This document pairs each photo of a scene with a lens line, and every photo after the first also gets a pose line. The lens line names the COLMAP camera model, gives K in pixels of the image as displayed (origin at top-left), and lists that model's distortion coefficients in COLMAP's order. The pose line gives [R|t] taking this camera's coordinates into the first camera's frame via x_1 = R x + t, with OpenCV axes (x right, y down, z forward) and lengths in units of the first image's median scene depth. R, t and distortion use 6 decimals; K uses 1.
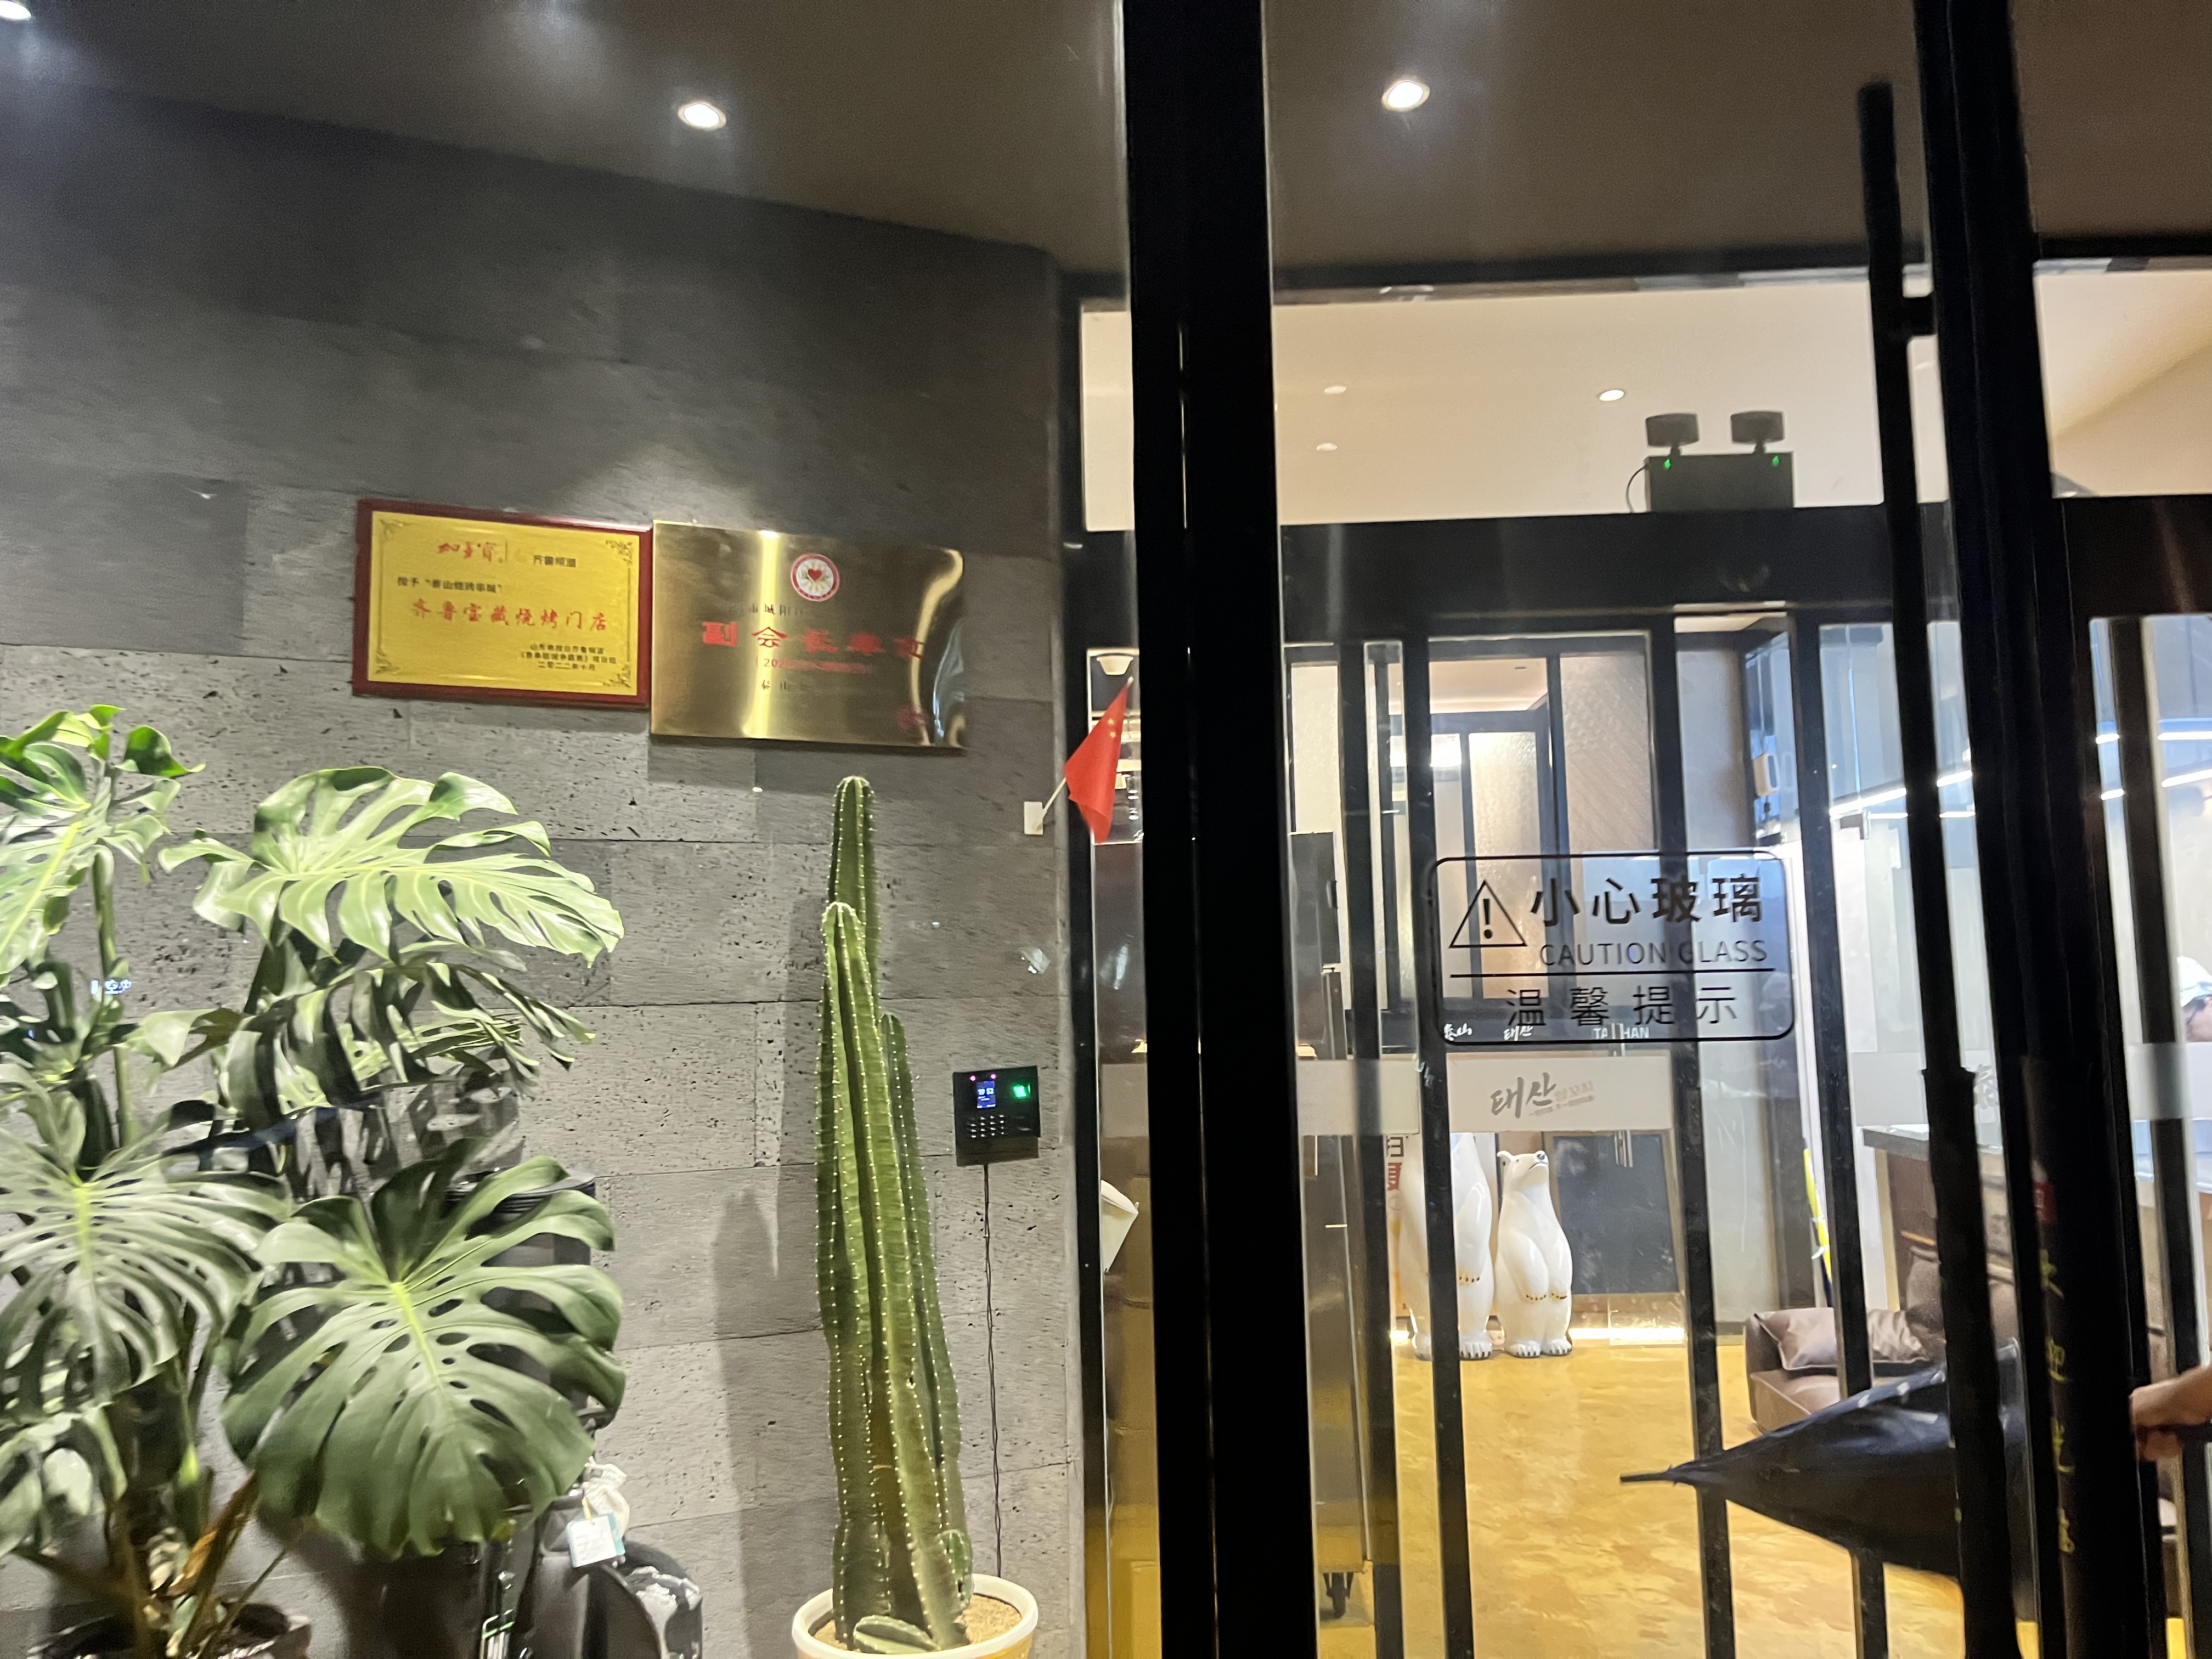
lens RADIAL K [[1720.6, 0, 1105.6], [0, 1720.6, 828.8], [0, 0, 1]] dist [0.021511, -0.021749]
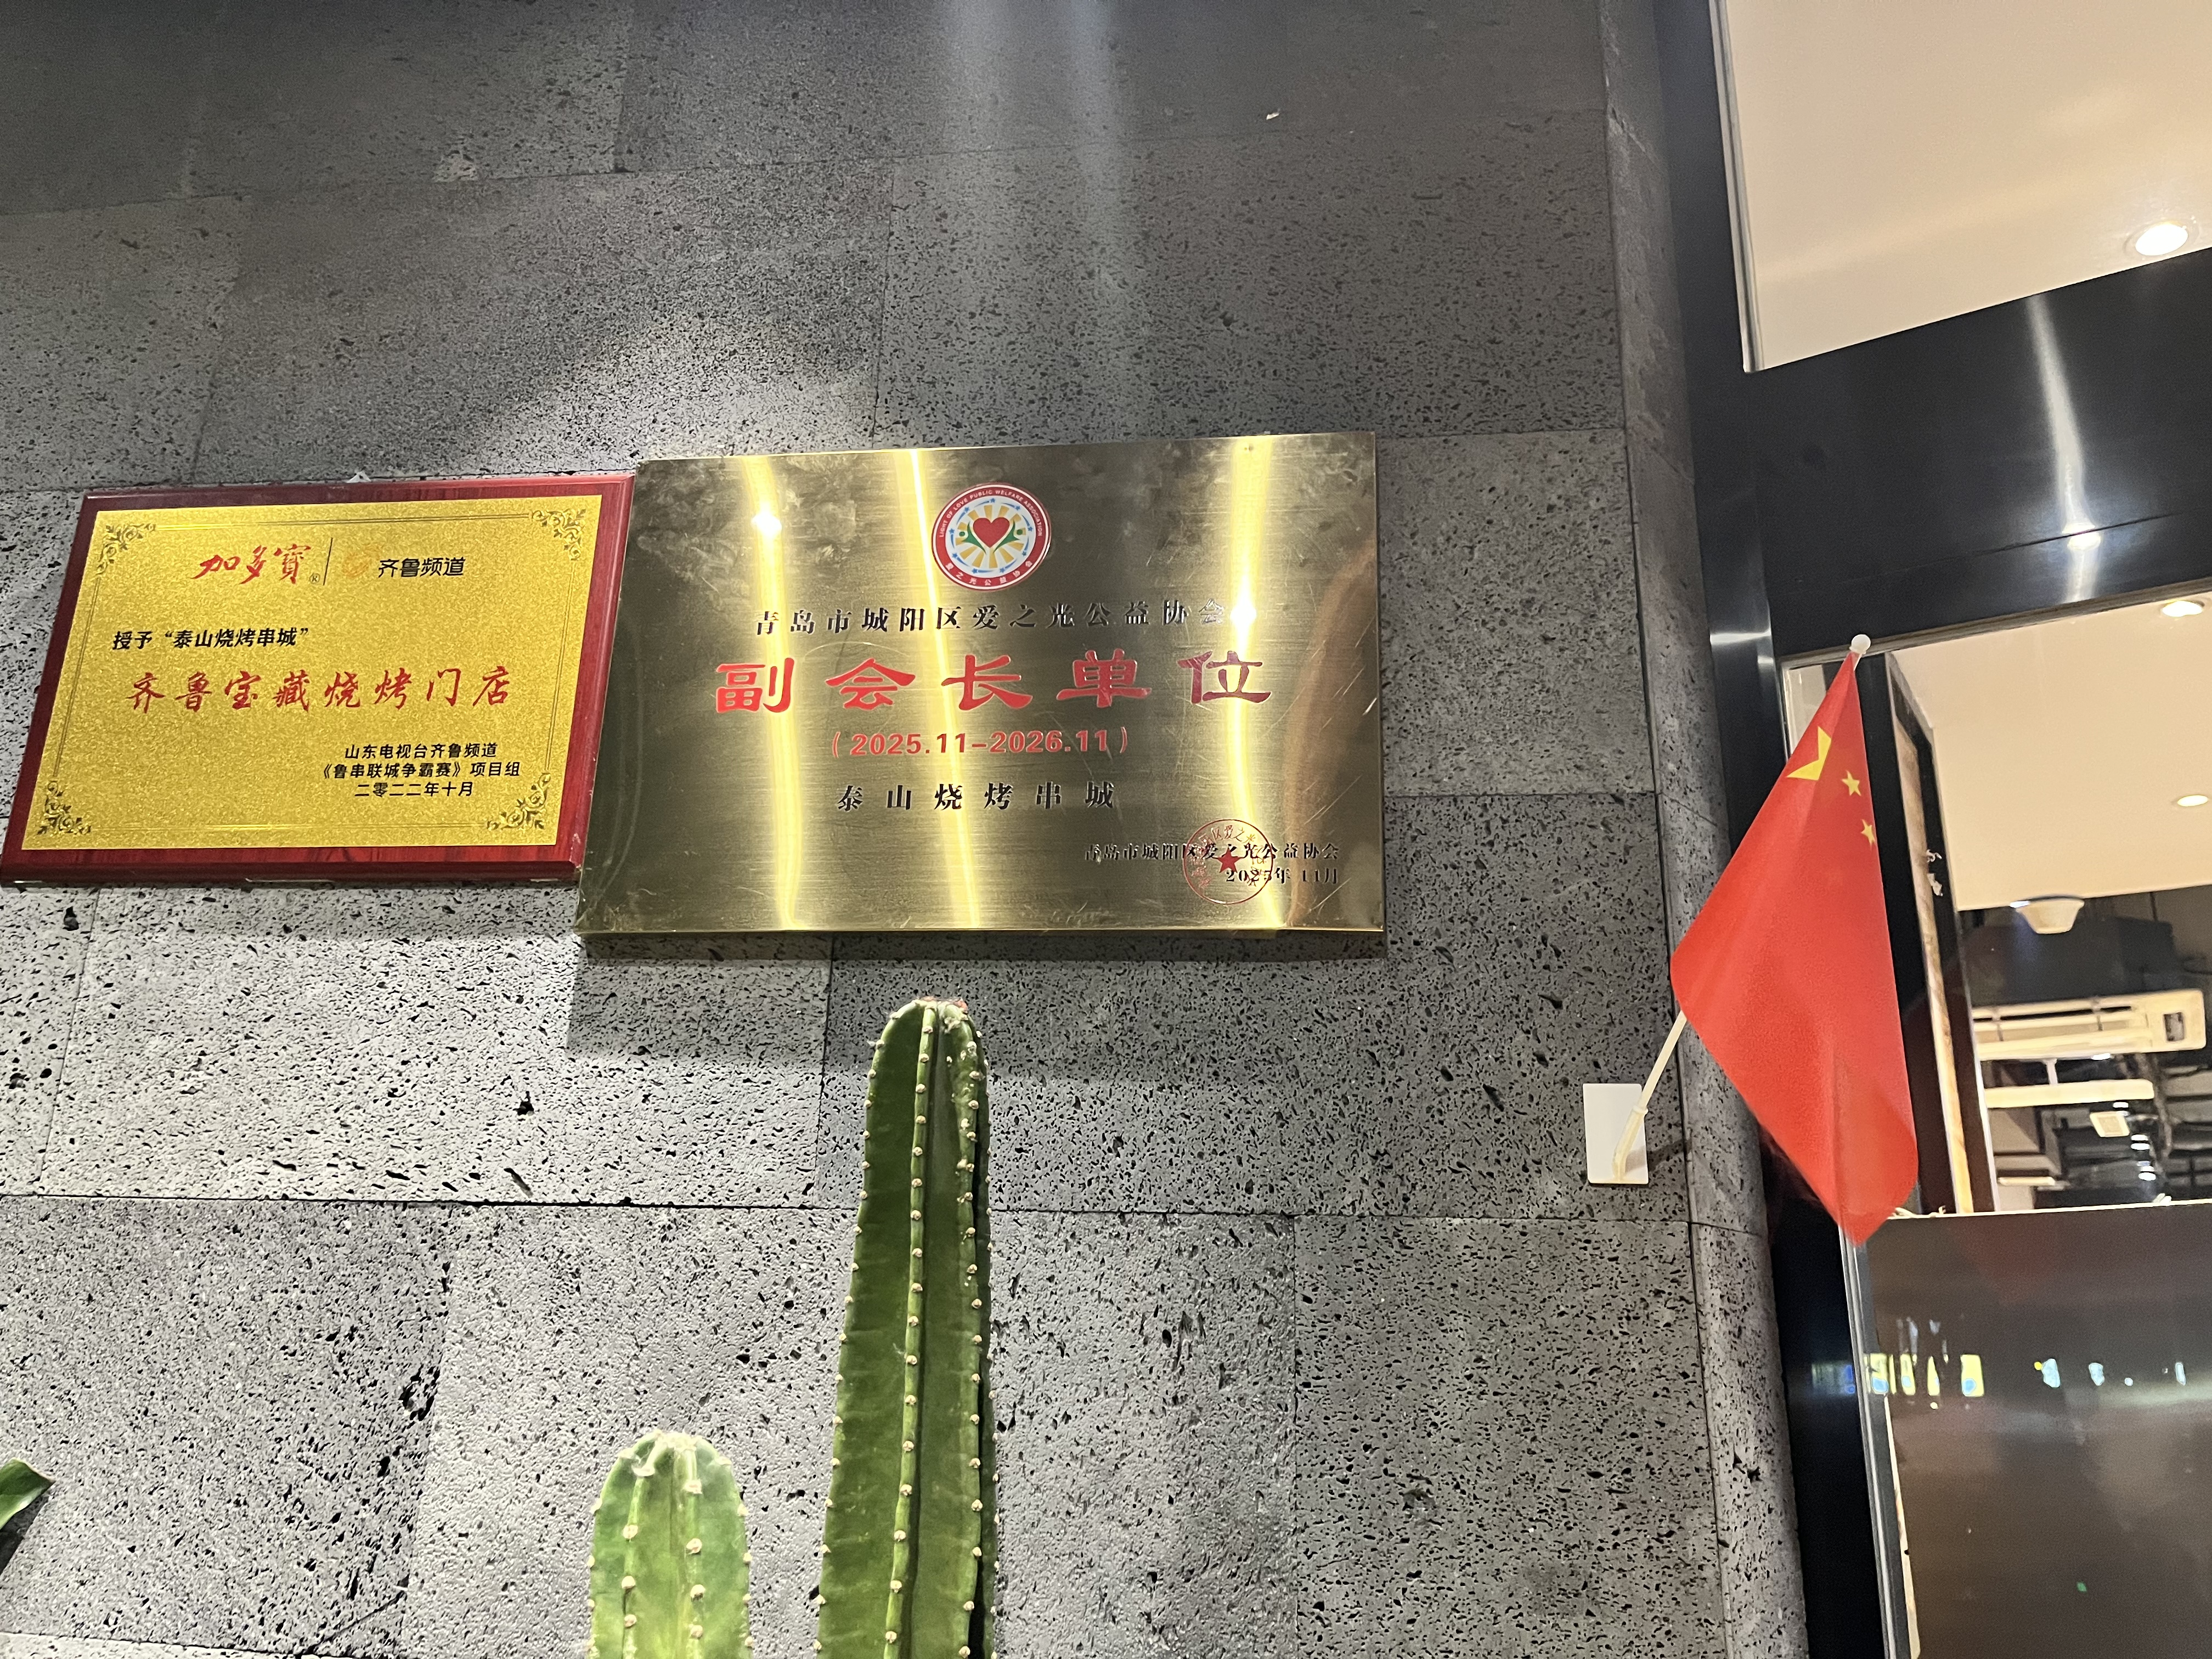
lens RADIAL K [[1720.6, 0, 1098.1], [0, 1720.6, 813.1], [0, 0, 1]] dist [0.021511, -0.021749]
pose [[0.866825, -0.115509, -0.485049, 0.044636], [0.004550, 0.974588, -0.223957, 0.008823], [0.498592, 0.191925, 0.845323, 0.719969]]
